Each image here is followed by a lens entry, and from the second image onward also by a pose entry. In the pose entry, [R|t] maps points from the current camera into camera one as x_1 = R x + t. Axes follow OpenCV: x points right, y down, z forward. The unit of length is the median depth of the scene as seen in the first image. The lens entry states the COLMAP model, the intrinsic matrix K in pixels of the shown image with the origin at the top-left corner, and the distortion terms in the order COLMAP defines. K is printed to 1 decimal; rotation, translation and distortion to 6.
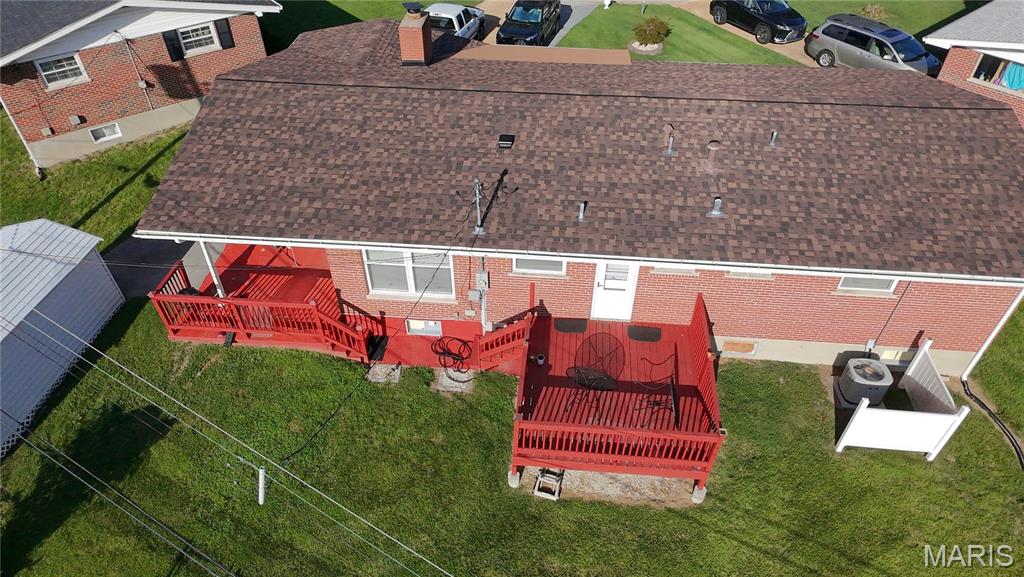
lens RADIAL K [[649.3, 0, 513.9], [0, 649.3, 286.0], [0, 0, 1]] dist [0.002275, -0.001534]
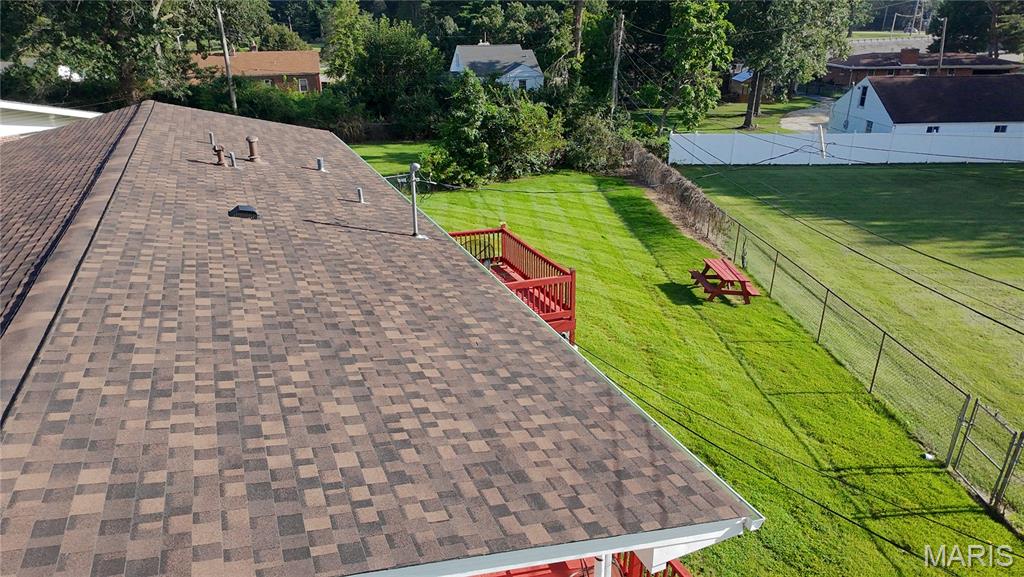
lens RADIAL K [[649.3, 0, 513.9], [0, 649.3, 286.0], [0, 0, 1]] dist [0.002275, -0.001534]
pose [[-0.476288, -0.350818, 0.806273, -0.710837], [0.584339, 0.558900, 0.588369, -0.417574], [-0.657037, 0.751370, -0.061201, 0.936190]]
